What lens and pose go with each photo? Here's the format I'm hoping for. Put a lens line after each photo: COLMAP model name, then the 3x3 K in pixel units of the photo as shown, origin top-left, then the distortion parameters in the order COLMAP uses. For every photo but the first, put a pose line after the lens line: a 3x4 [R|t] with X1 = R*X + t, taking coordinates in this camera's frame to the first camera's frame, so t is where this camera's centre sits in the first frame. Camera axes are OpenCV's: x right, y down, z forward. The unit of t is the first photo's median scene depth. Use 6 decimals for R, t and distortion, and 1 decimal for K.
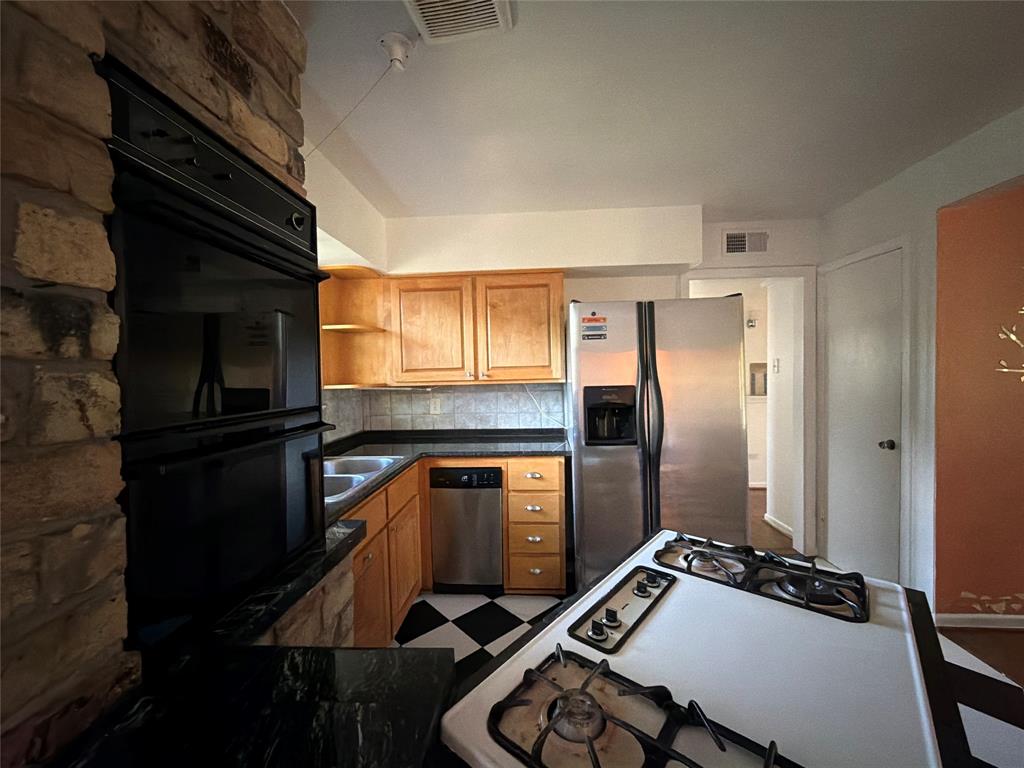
lens RADIAL K [[408.8, 0, 512.1], [0, 408.8, 382.8], [0, 0, 1]] dist [-0.000088, 0.000071]
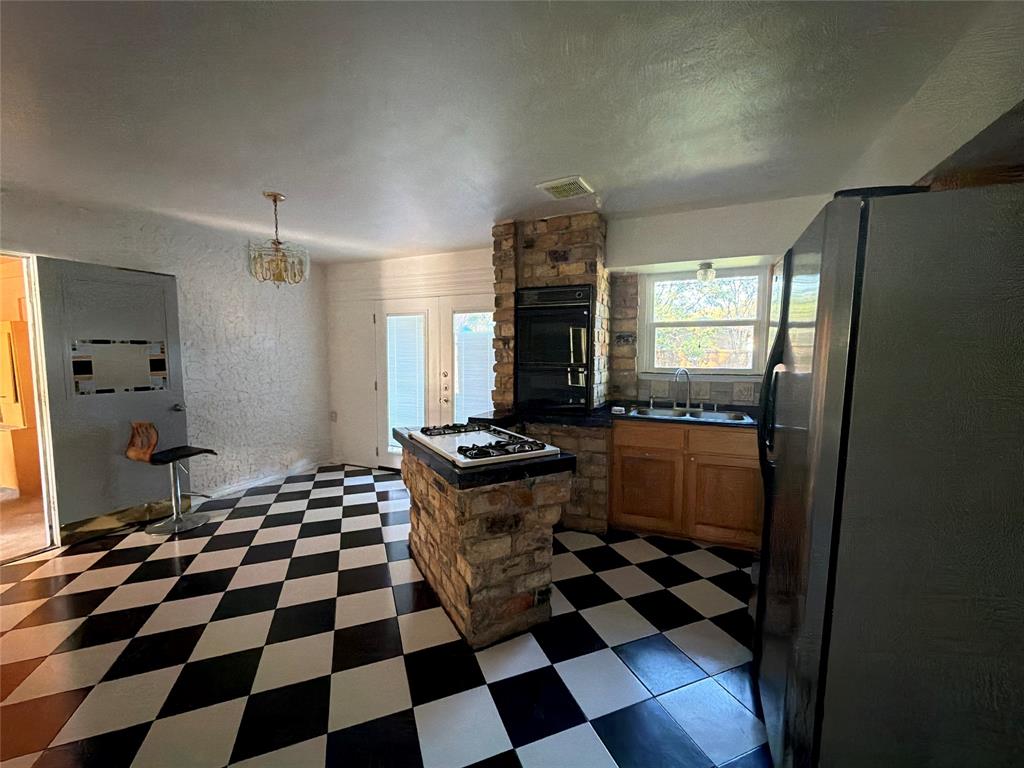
lens RADIAL K [[408.8, 0, 512.1], [0, 408.8, 382.8], [0, 0, 1]] dist [-0.000088, 0.000071]
pose [[-0.353281, 0.086108, -0.931546, 1.000022], [-0.019860, 0.994840, 0.099490, -0.035125], [0.935306, 0.053649, -0.349748, 0.711424]]
